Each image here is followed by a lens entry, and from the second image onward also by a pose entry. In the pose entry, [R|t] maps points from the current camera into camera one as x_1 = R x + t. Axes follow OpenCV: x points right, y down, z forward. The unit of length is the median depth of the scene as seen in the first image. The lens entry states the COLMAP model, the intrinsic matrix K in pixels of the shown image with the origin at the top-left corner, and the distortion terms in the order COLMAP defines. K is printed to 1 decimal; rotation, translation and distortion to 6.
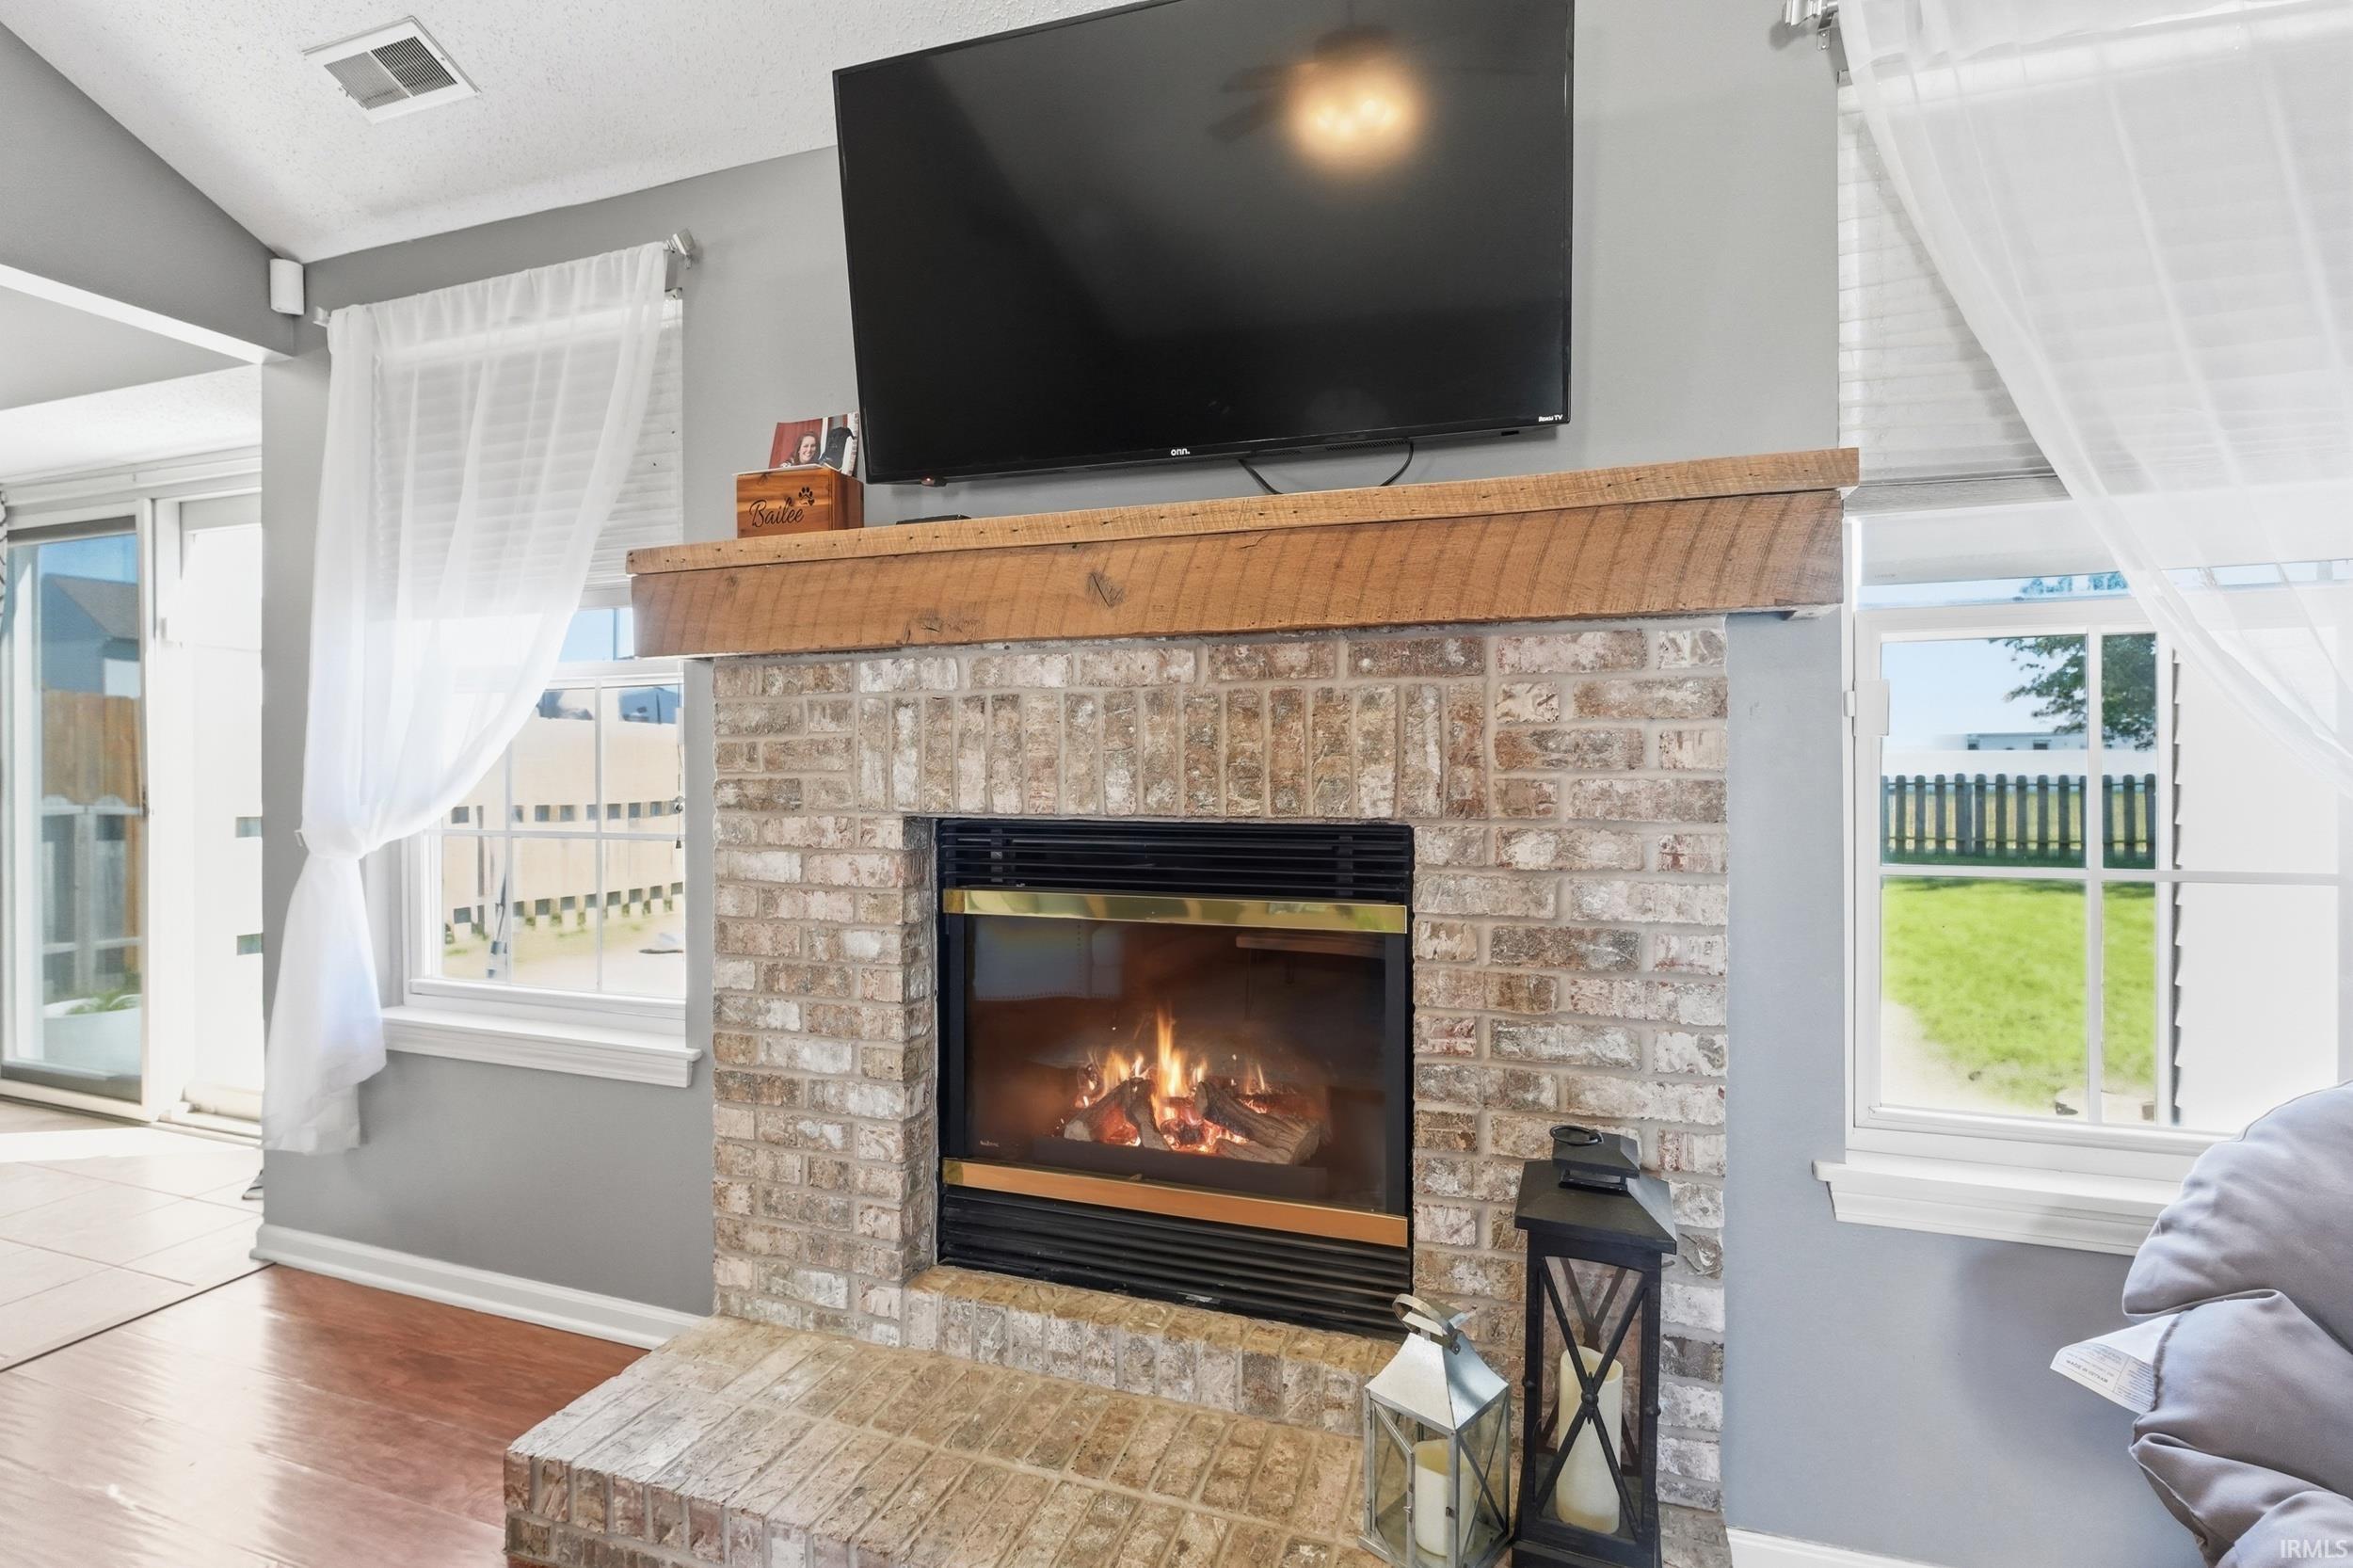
lens RADIAL K [[1093.1, 0, 1165.6], [0, 1093.1, 768.8], [0, 0, 1]] dist [-0.005025, 0.000440]
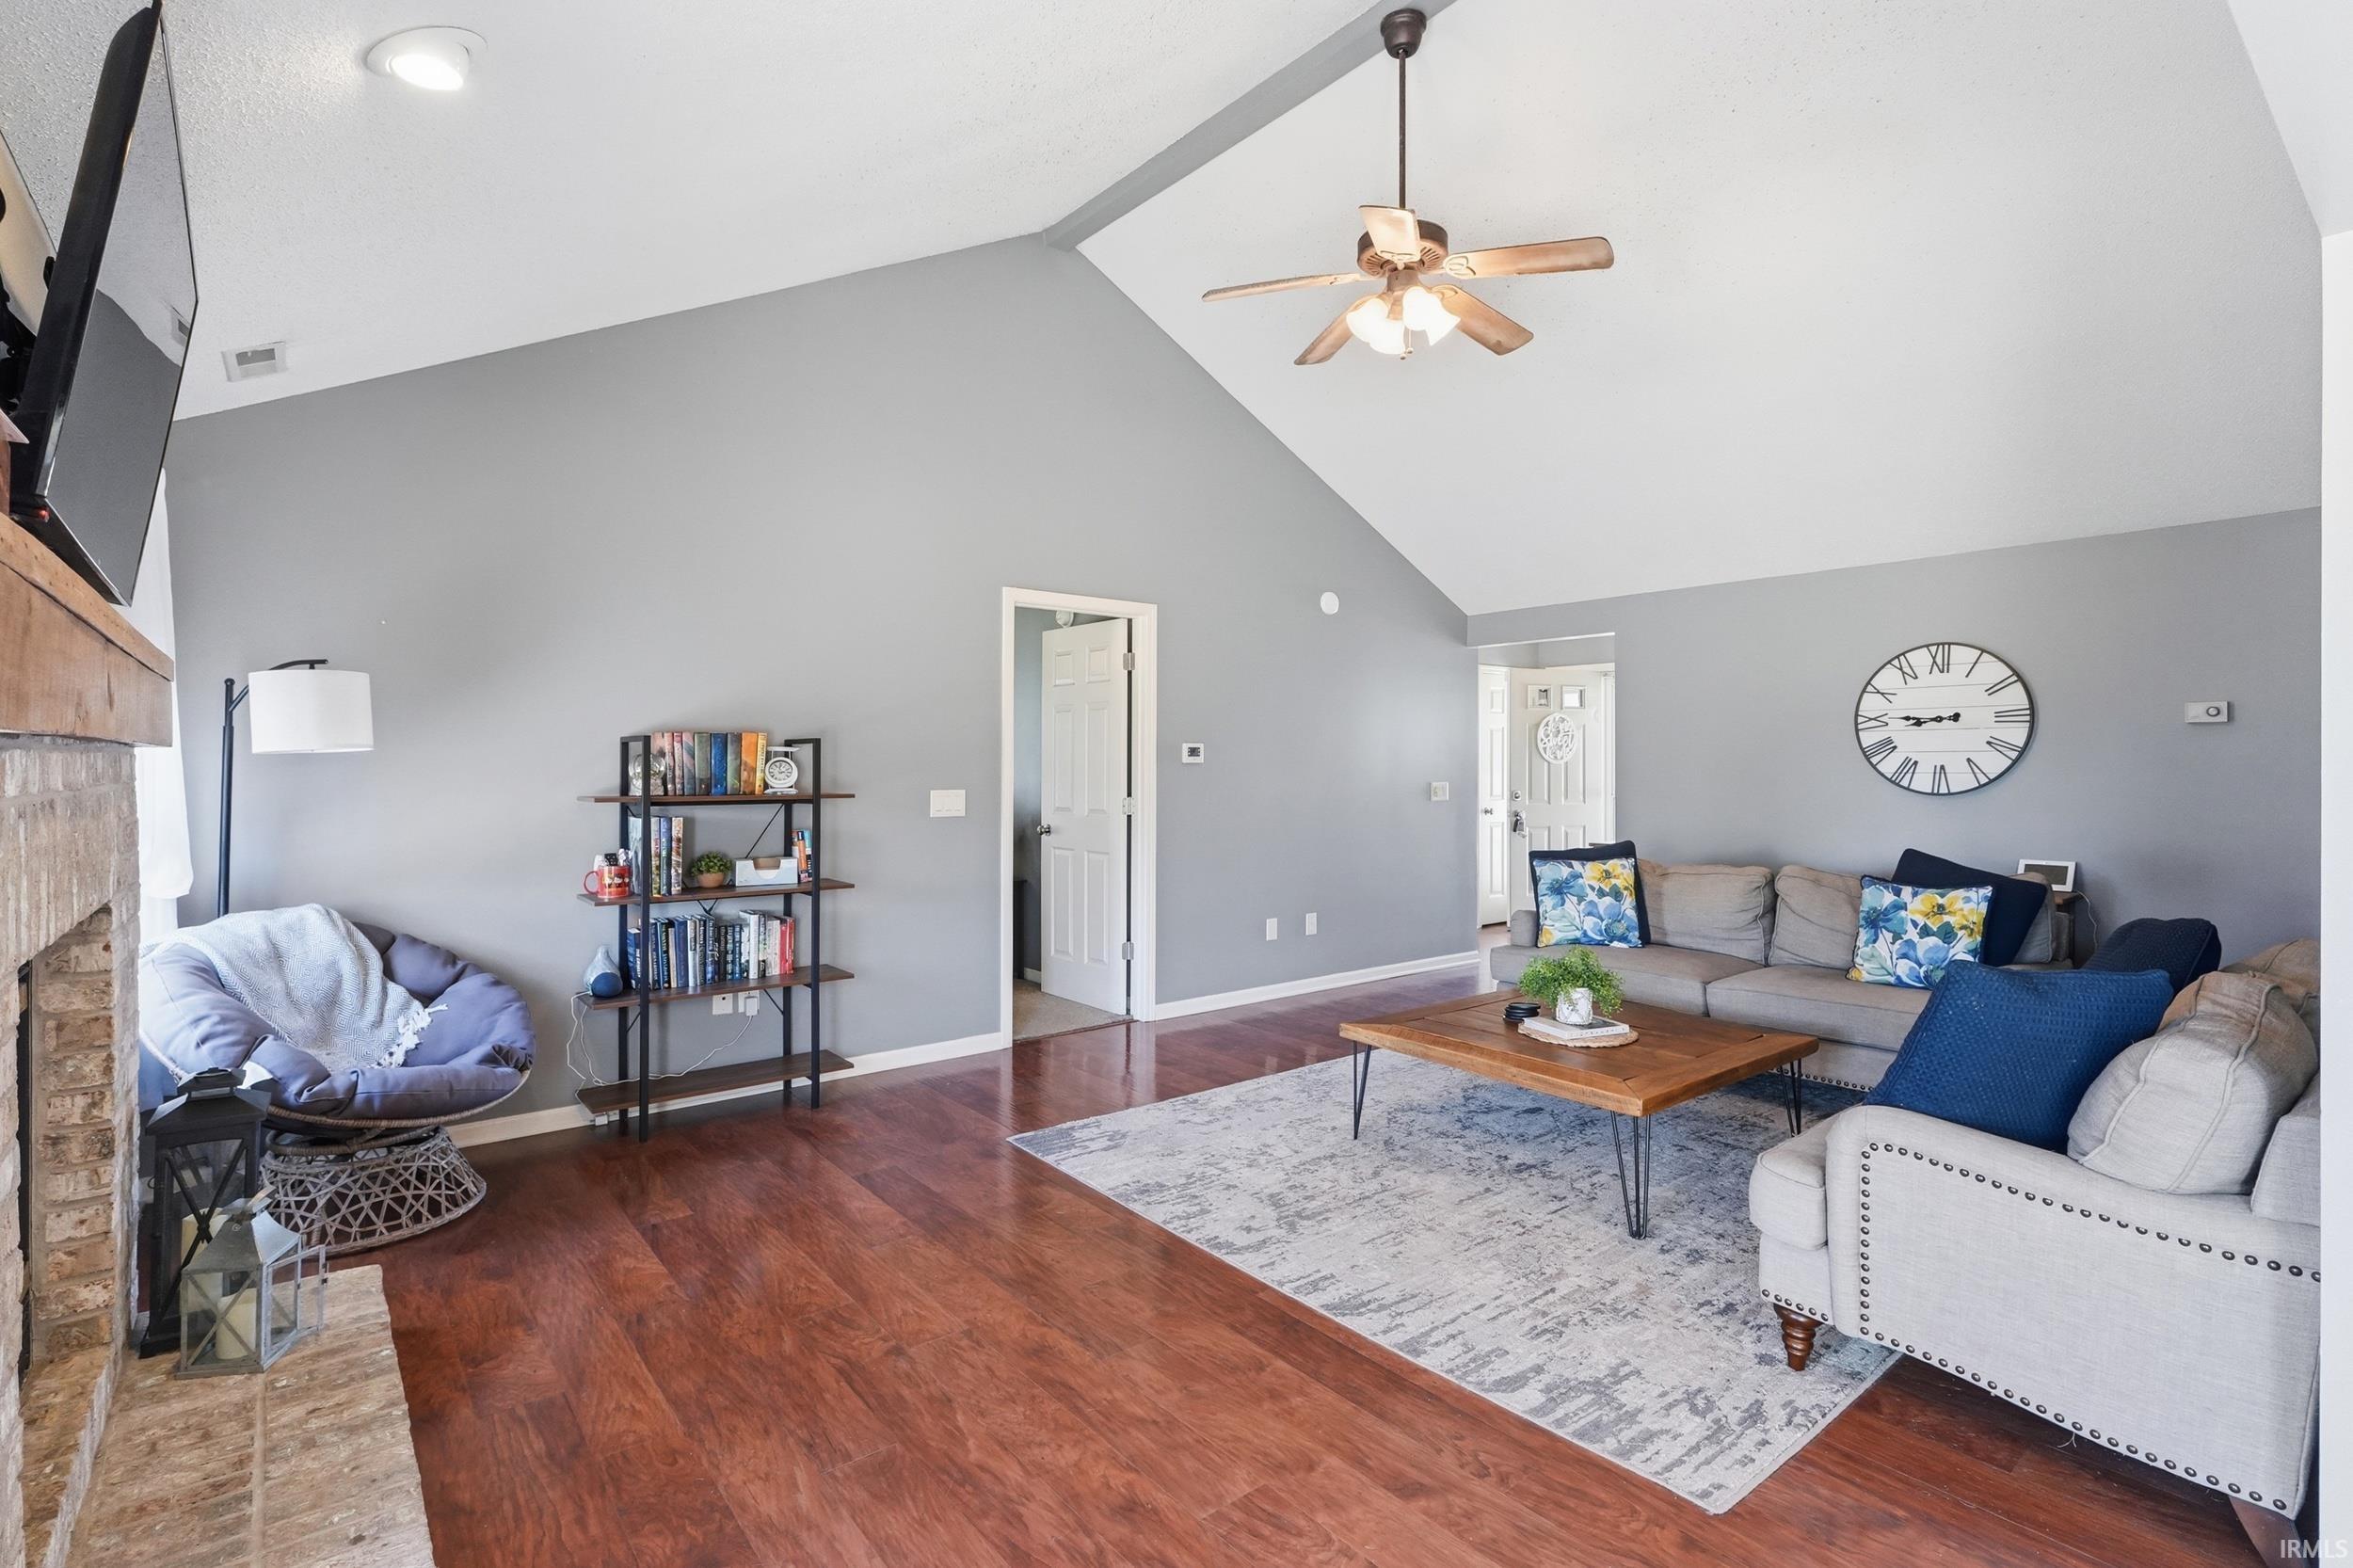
lens RADIAL K [[1093.1, 0, 1179.4], [0, 1093.1, 758.7], [0, 0, 1]] dist [-0.005025, 0.000440]
pose [[-0.853669, 0.004975, 0.520792, -1.321381], [0.007182, 0.999972, 0.002220, -0.098022], [-0.520767, 0.005635, -0.853680, 1.272429]]
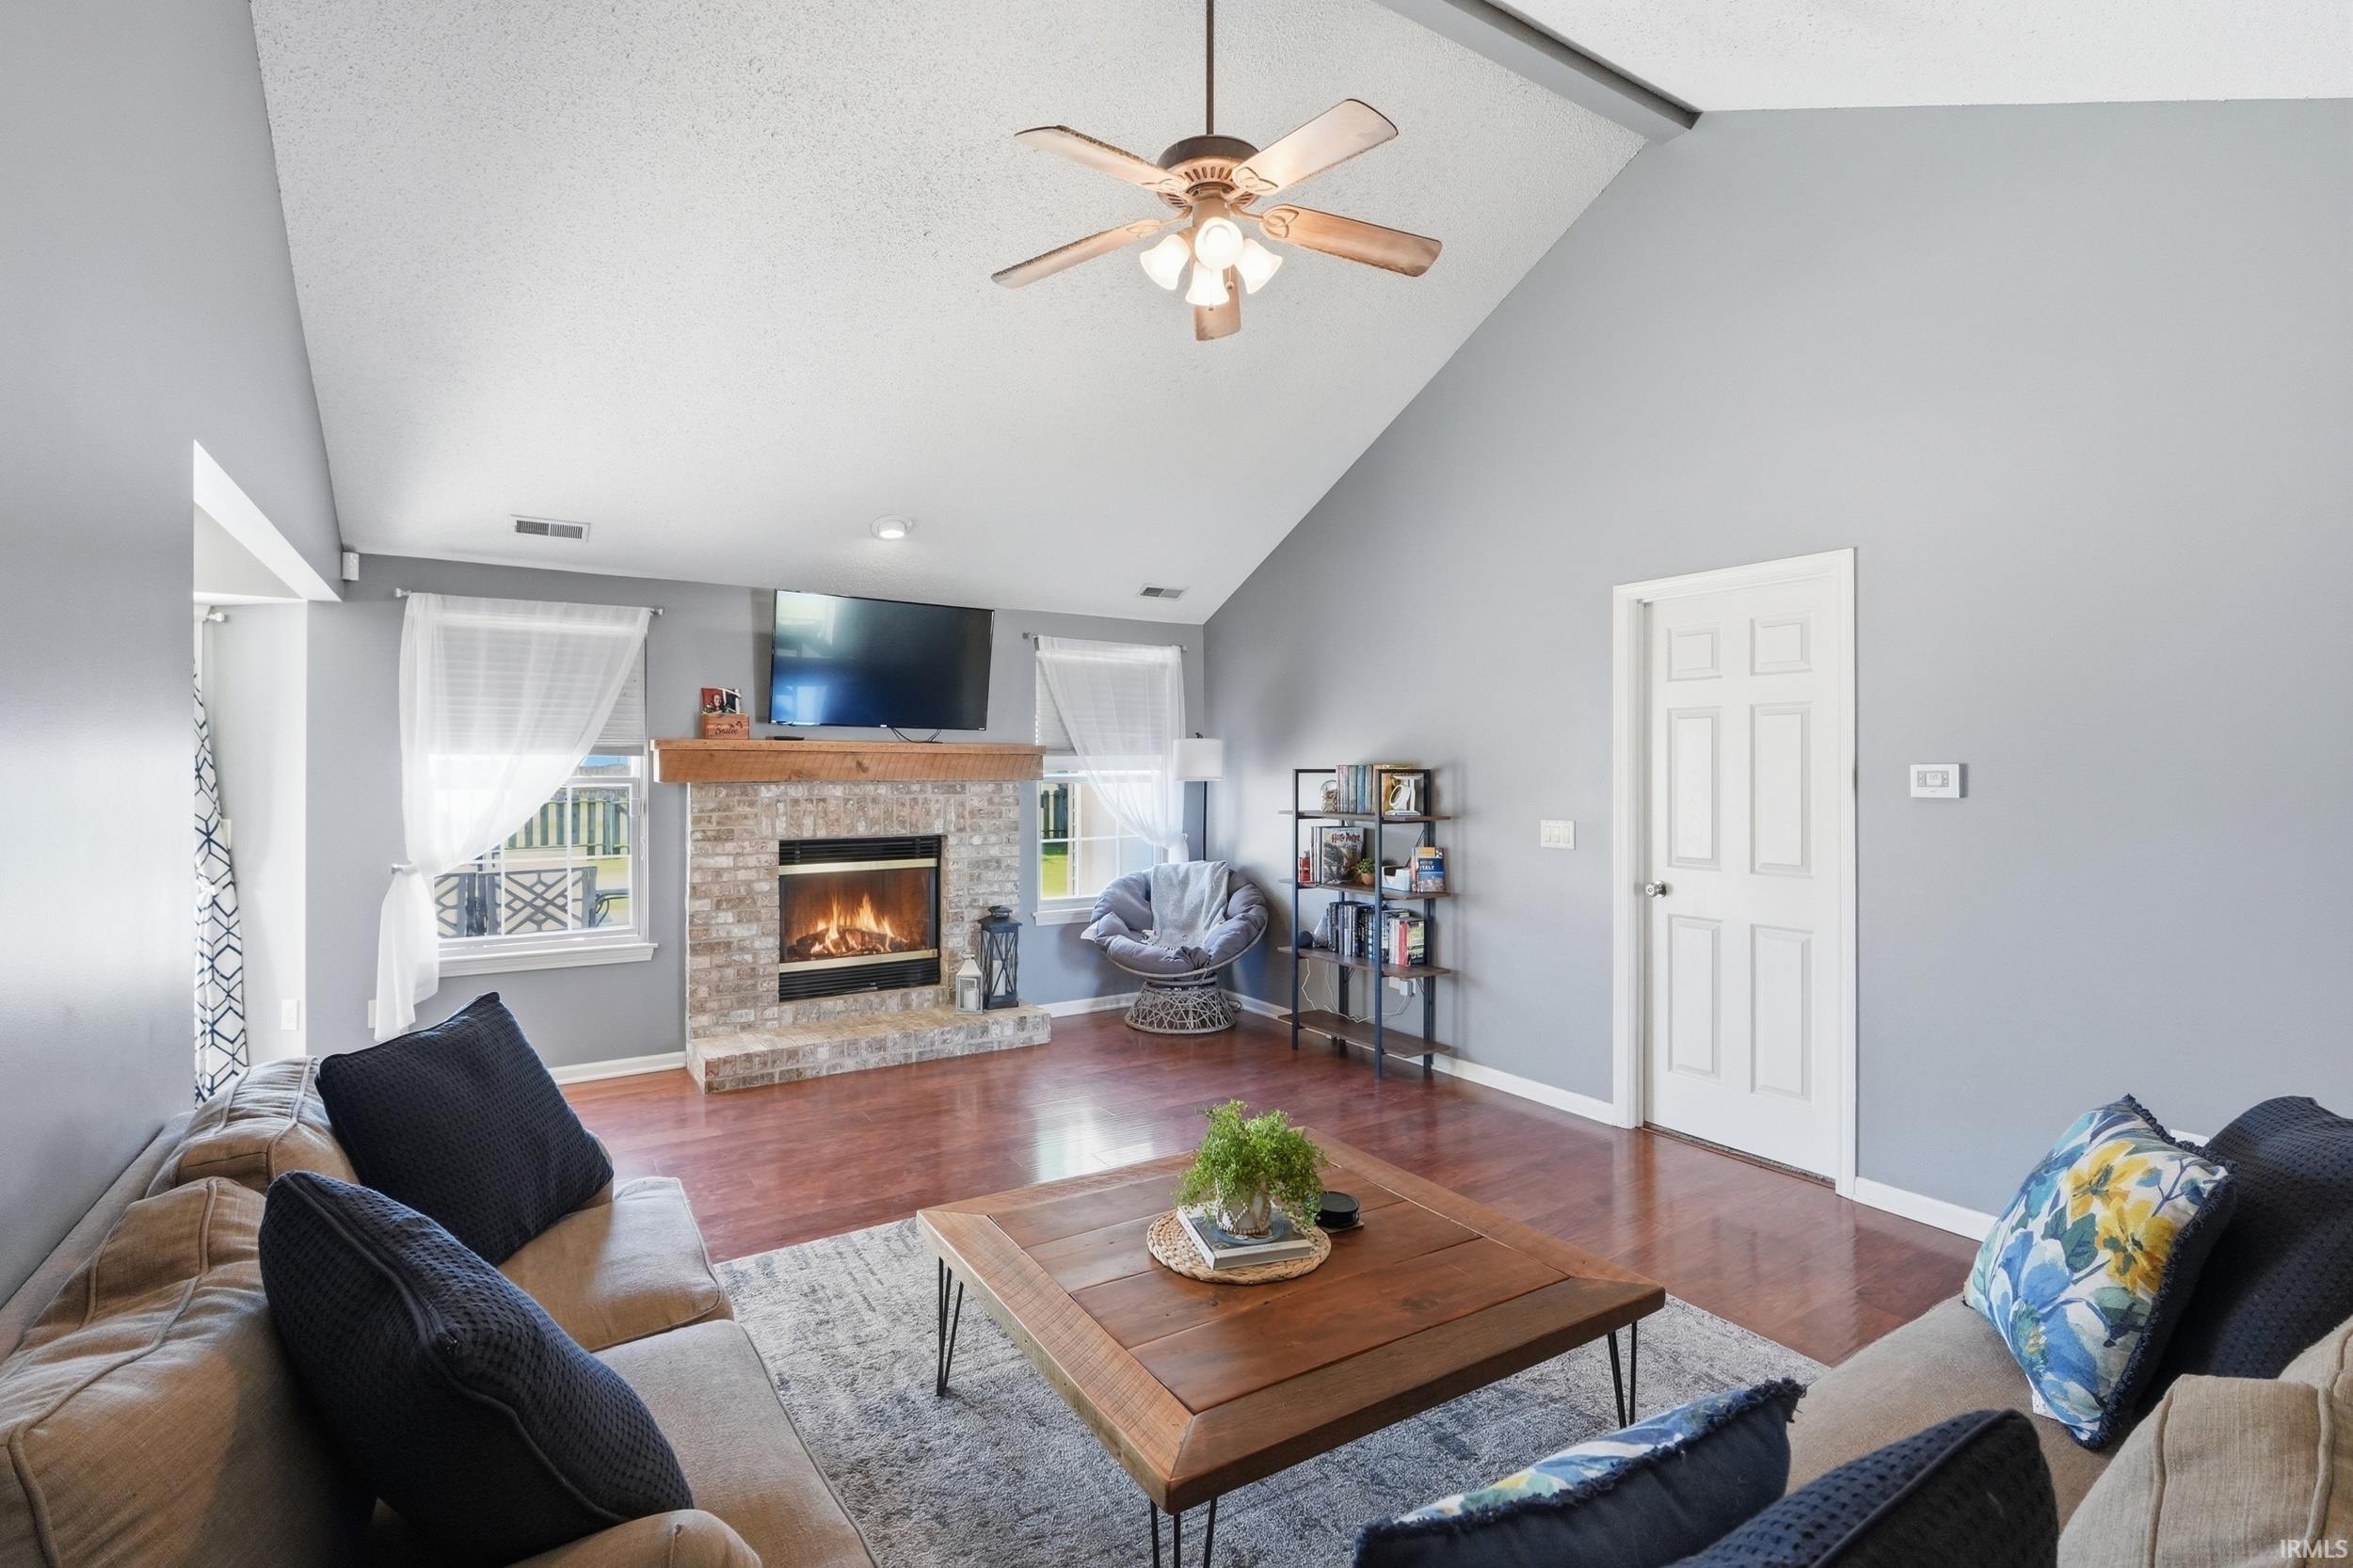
lens RADIAL K [[1093.1, 0, 1193.9], [0, 1093.1, 768.3], [0, 0, 1]] dist [-0.005025, 0.000440]
pose [[0.606256, 0.004976, 0.795254, -1.960244], [0.004803, 0.999939, -0.009918, -0.117542], [-0.795255, 0.009832, 0.606195, -1.685274]]
